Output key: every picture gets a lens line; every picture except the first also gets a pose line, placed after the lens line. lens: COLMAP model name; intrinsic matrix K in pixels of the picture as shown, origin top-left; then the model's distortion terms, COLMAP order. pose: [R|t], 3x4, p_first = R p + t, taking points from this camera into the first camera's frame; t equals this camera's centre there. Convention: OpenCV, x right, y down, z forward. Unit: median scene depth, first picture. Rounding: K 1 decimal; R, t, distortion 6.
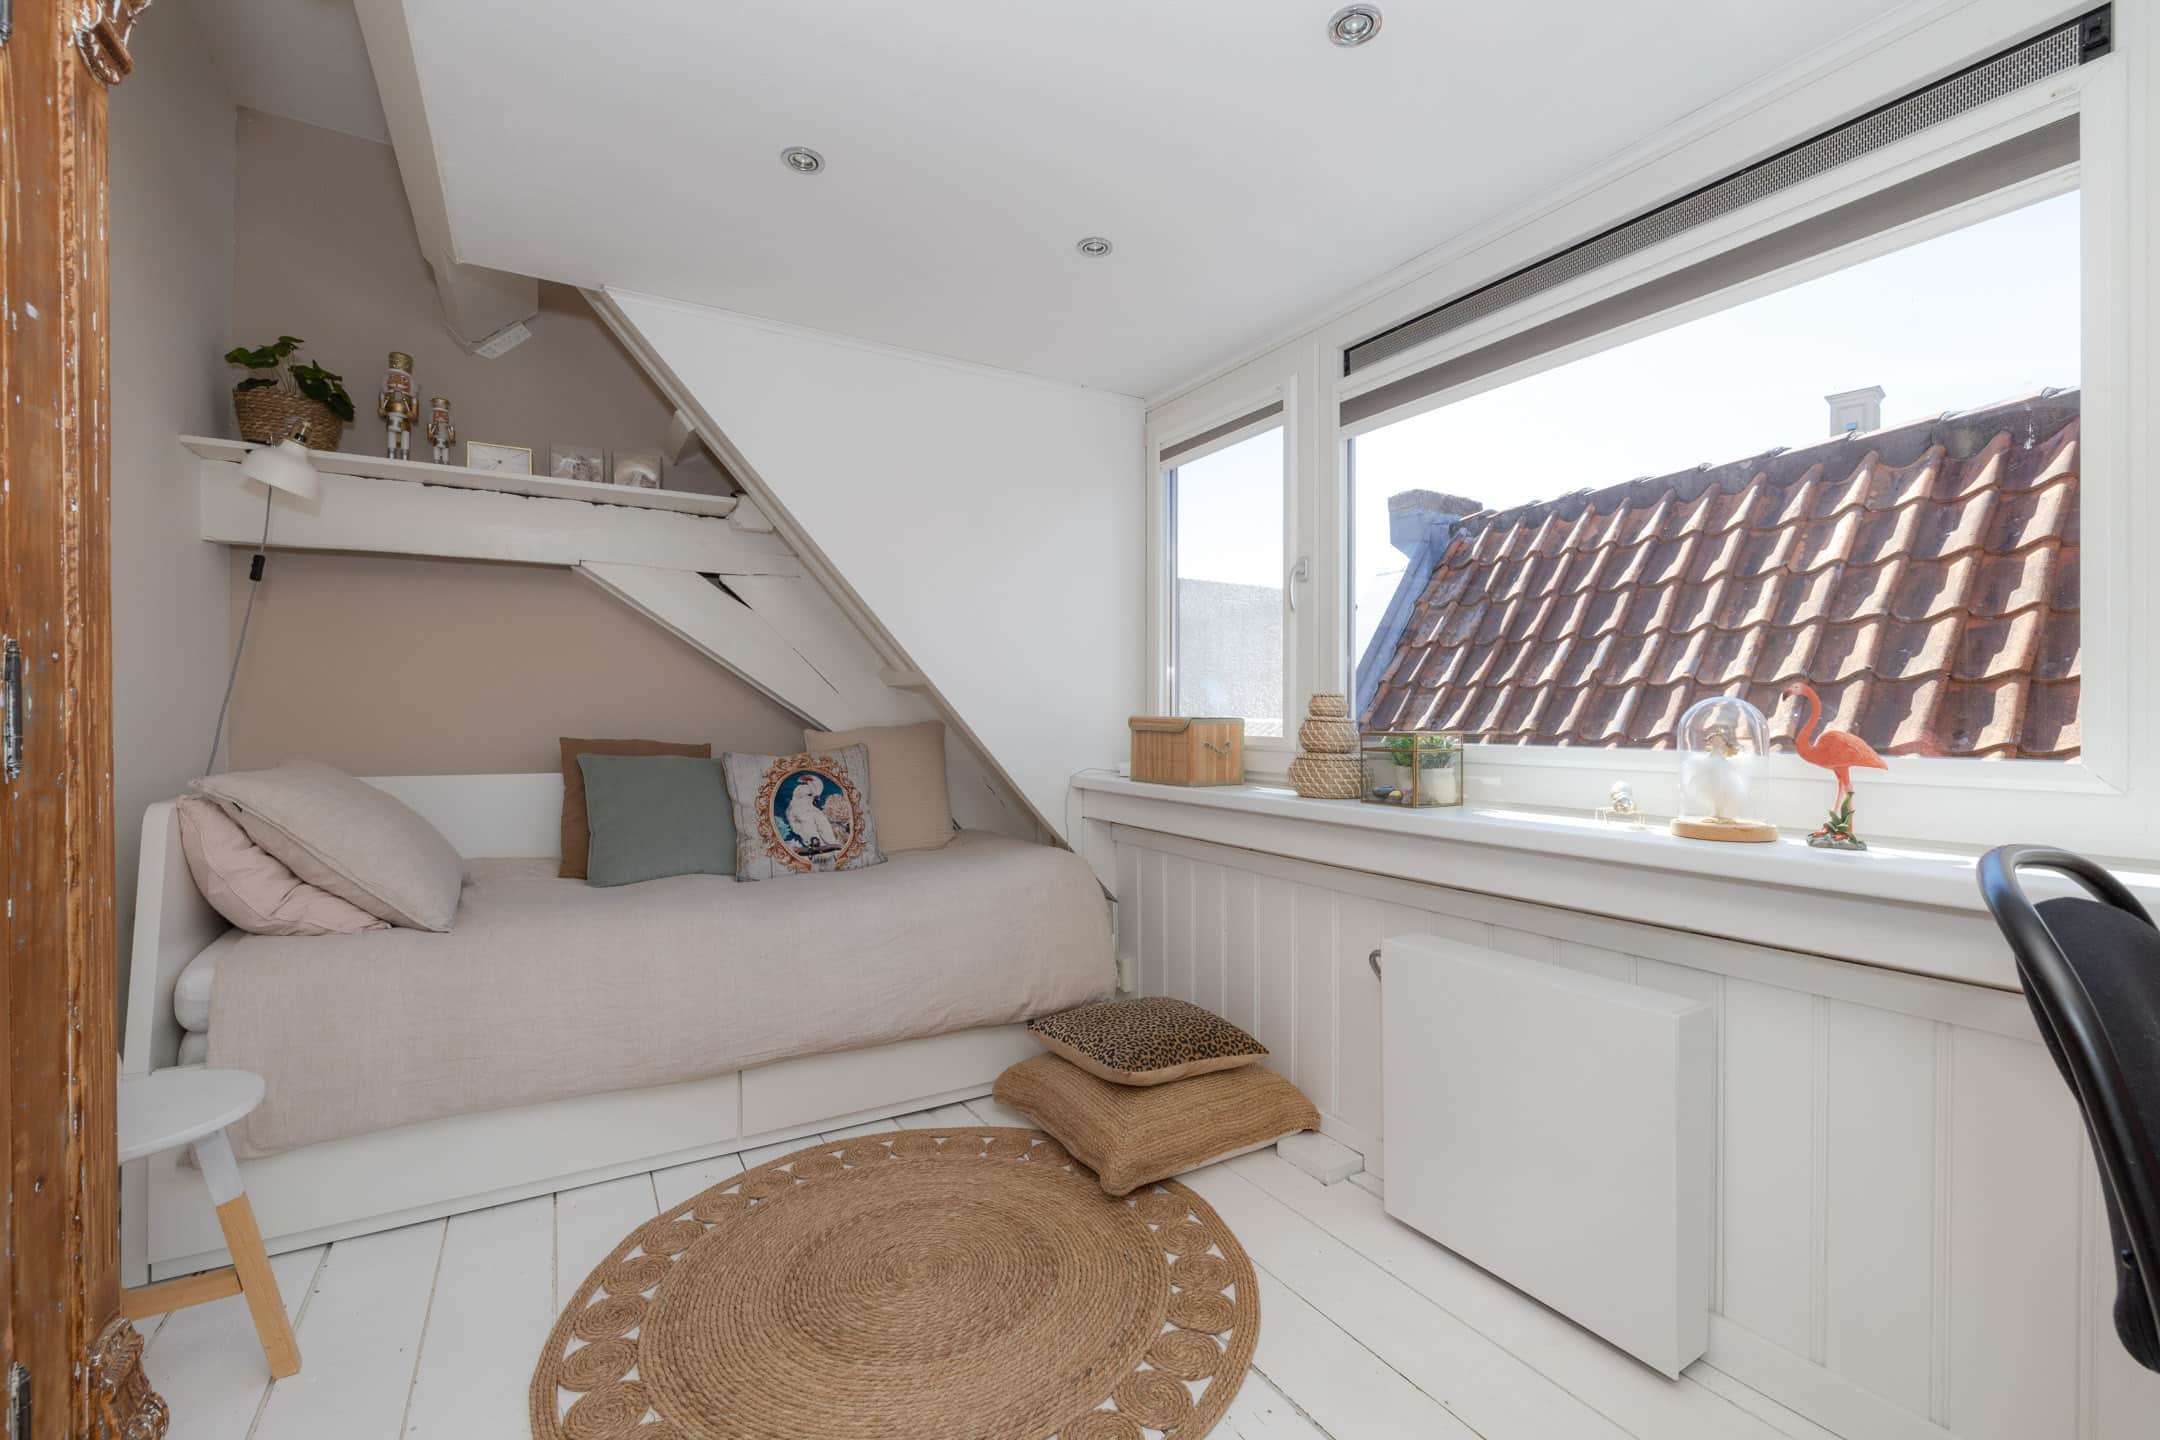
lens RADIAL K [[937.2, 0, 1081.5], [0, 937.2, 719.5], [0, 0, 1]] dist [0.001014, 0.000117]
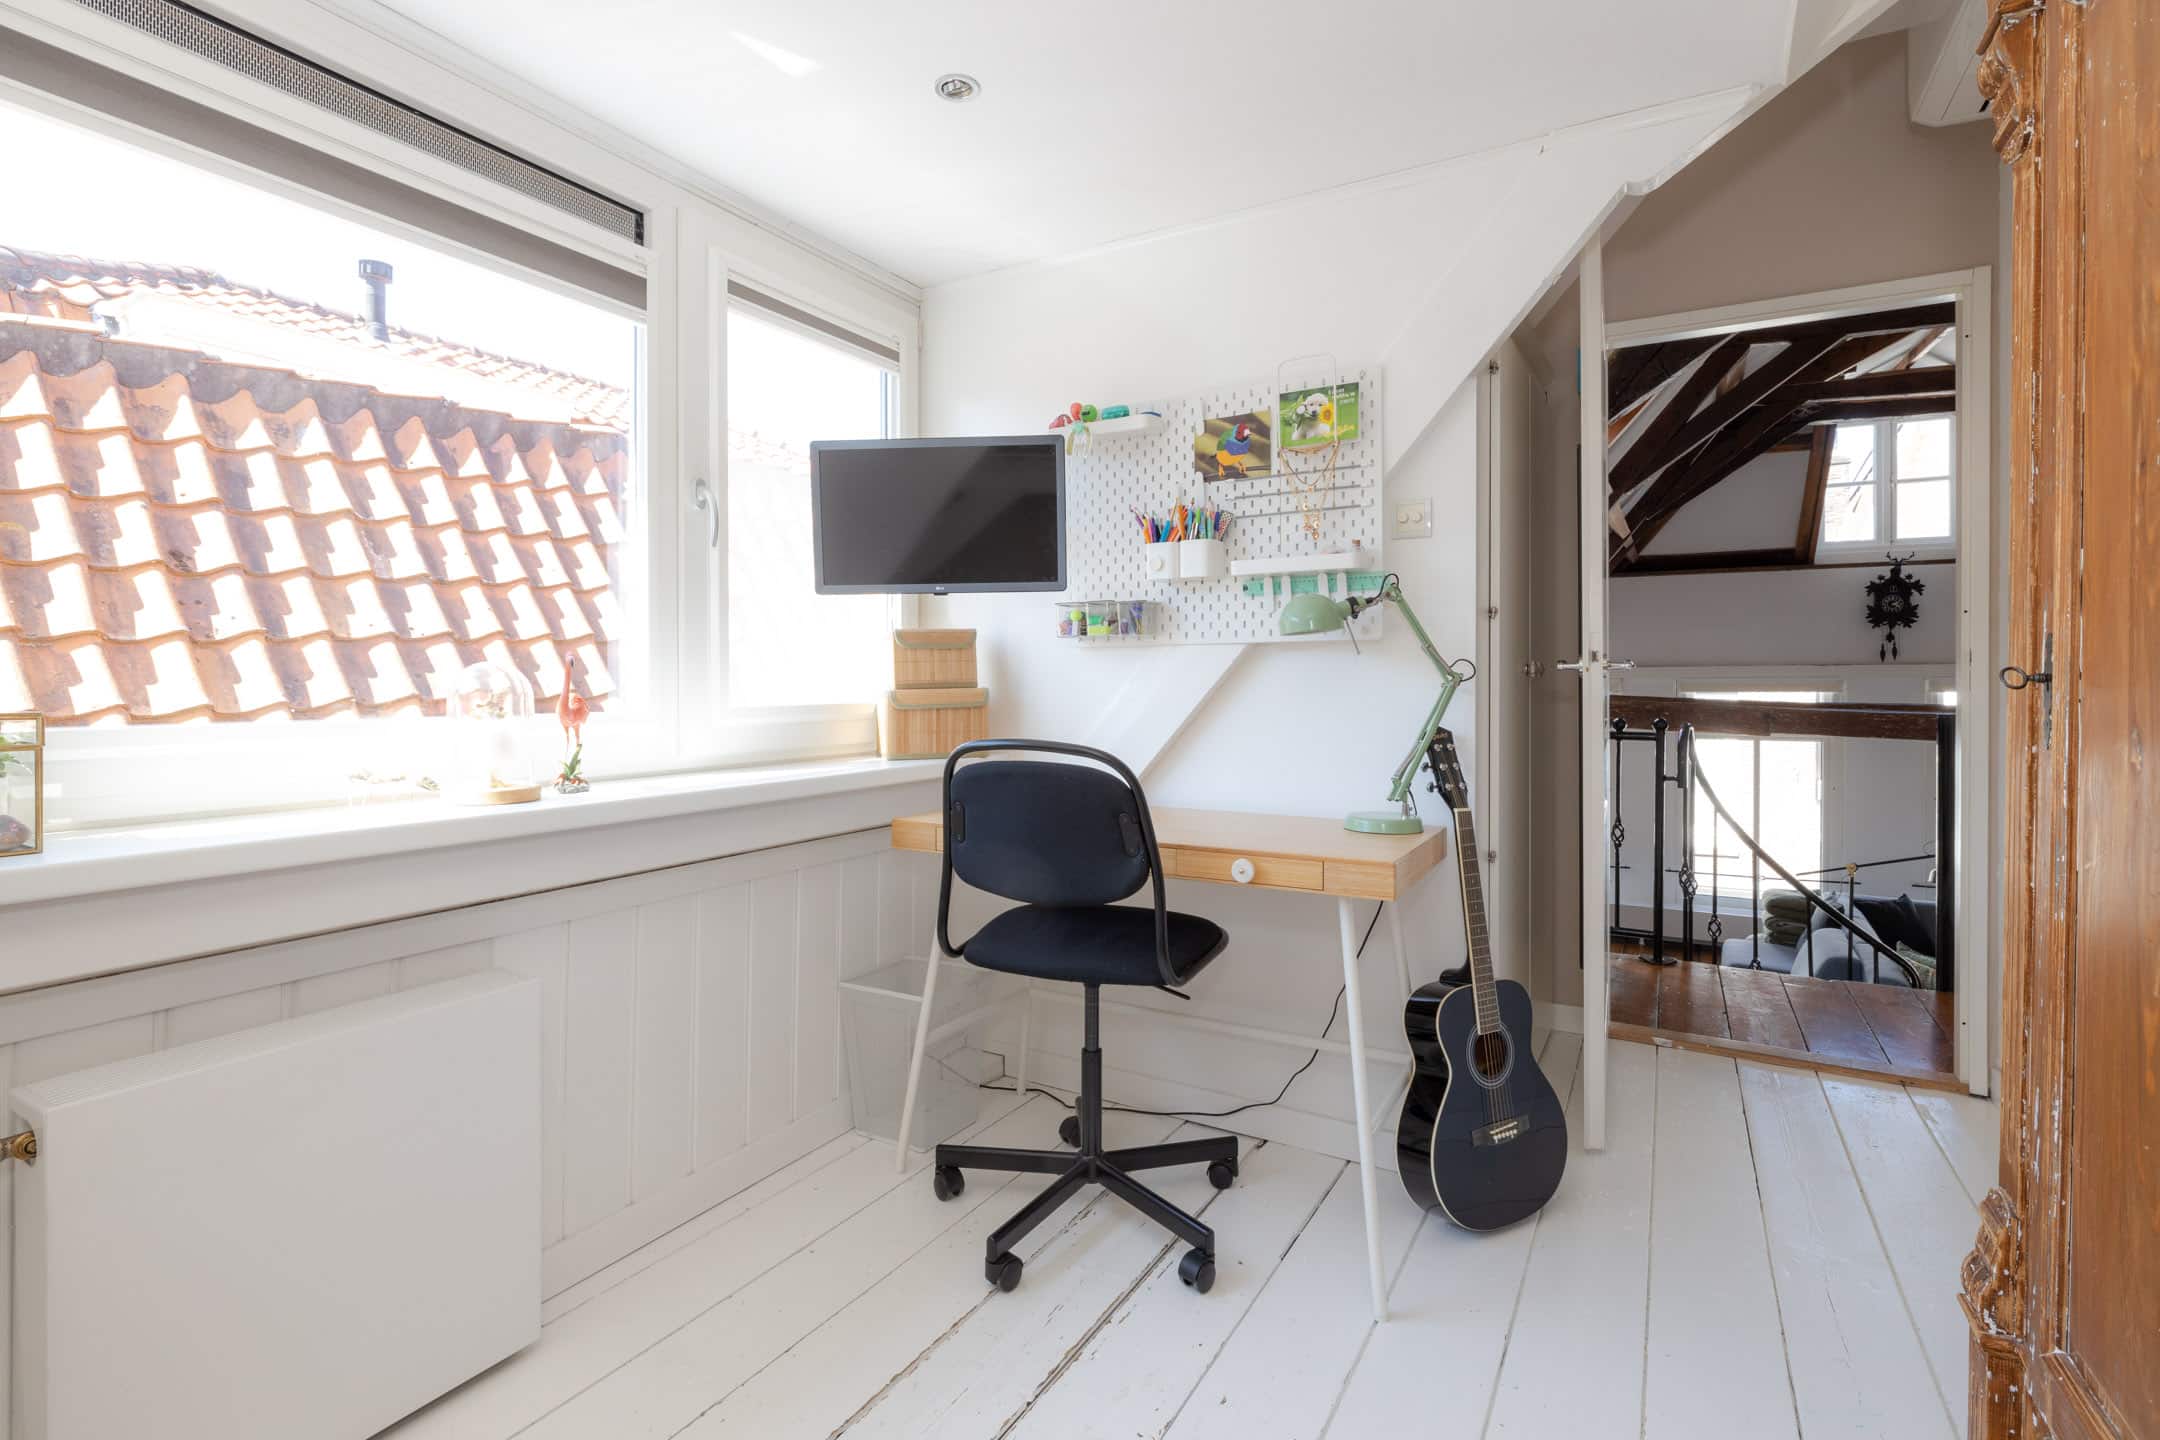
lens RADIAL K [[1058.3, 0, 1080.8], [0, 1058.3, 703.6], [0, 0, 1]] dist [-0.000628, -0.000008]
pose [[-0.508396, -0.015165, 0.860990, -0.668814], [0.005898, 0.999760, 0.021091, 0.000526], [-0.861103, 0.015800, -0.508185, 1.129228]]
